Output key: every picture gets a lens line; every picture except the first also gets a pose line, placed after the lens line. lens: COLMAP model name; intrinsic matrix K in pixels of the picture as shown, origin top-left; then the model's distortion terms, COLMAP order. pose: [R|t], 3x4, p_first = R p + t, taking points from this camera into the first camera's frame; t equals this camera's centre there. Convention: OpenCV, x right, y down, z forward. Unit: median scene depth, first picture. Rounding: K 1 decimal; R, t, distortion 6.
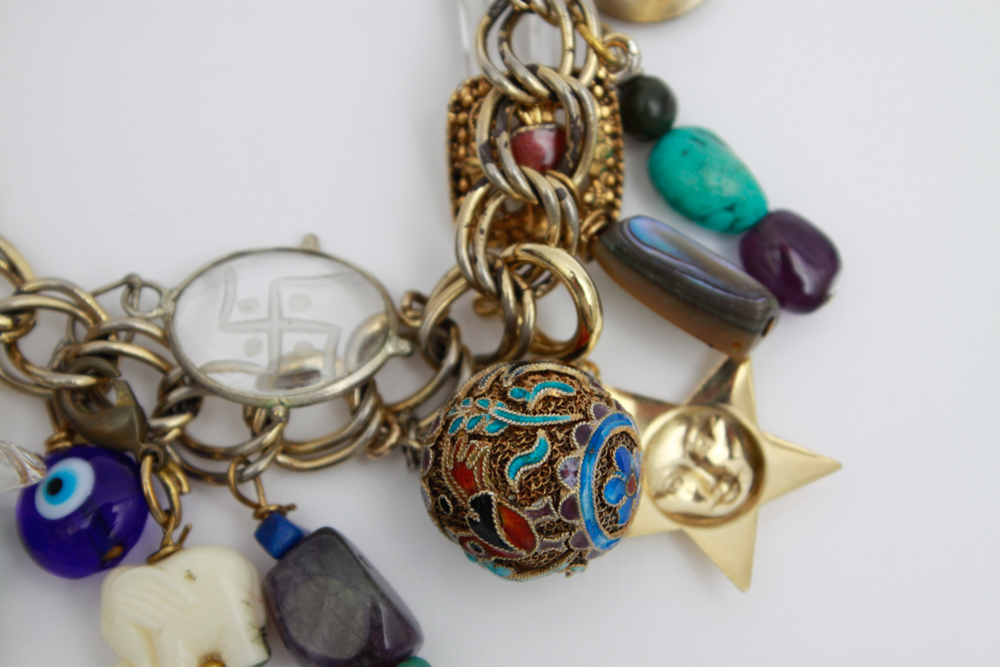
lens RADIAL K [[2381.4, 0, 500.0], [0, 2381.4, 333.5], [0, 0, 1]] dist [0.039949, 0.156767]
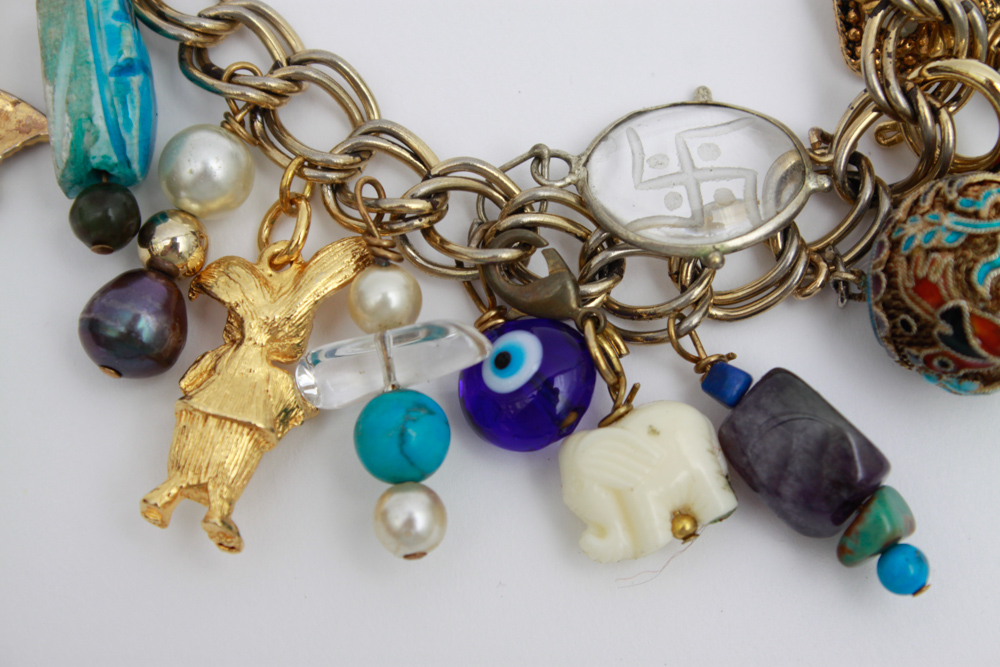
lens RADIAL K [[2381.4, 0, 500.0], [0, 2381.4, 333.5], [0, 0, 1]] dist [0.039949, 0.156767]
pose [[0.992089, -0.125486, 0.003513, -0.185396], [0.125504, 0.992078, -0.005442, 0.056848], [-0.002802, 0.005840, 0.999979, 0.009992]]
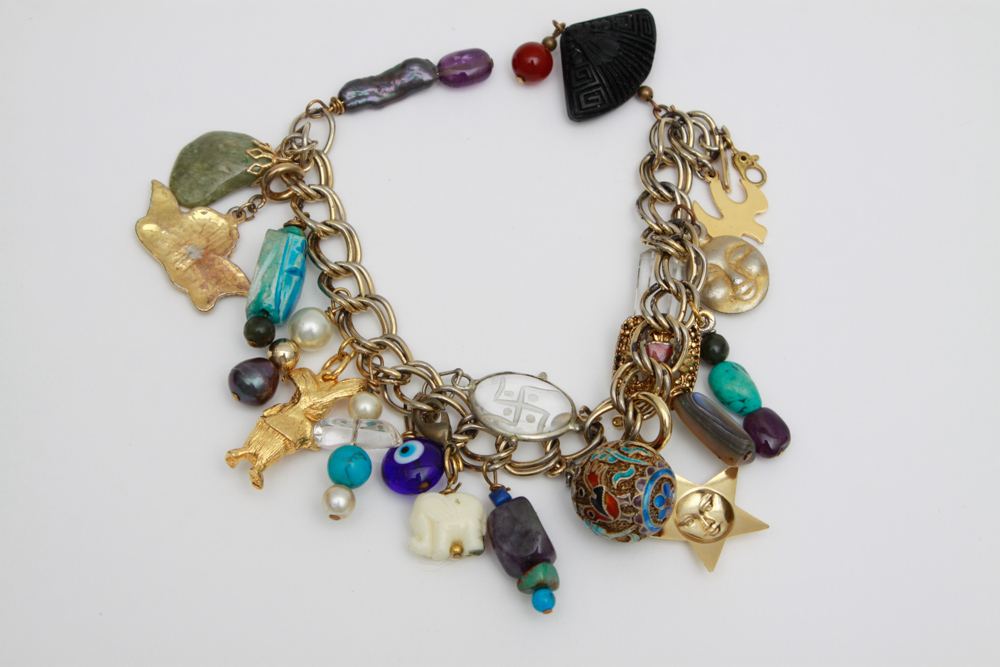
lens RADIAL K [[2381.4, 0, 500.0], [0, 2381.4, 333.5], [0, 0, 1]] dist [0.039949, 0.156767]
pose [[0.973417, 0.213349, -0.083316, 0.051946], [-0.225991, 0.953816, -0.197895, 0.361148], [0.037247, 0.211463, 0.976676, -1.089492]]
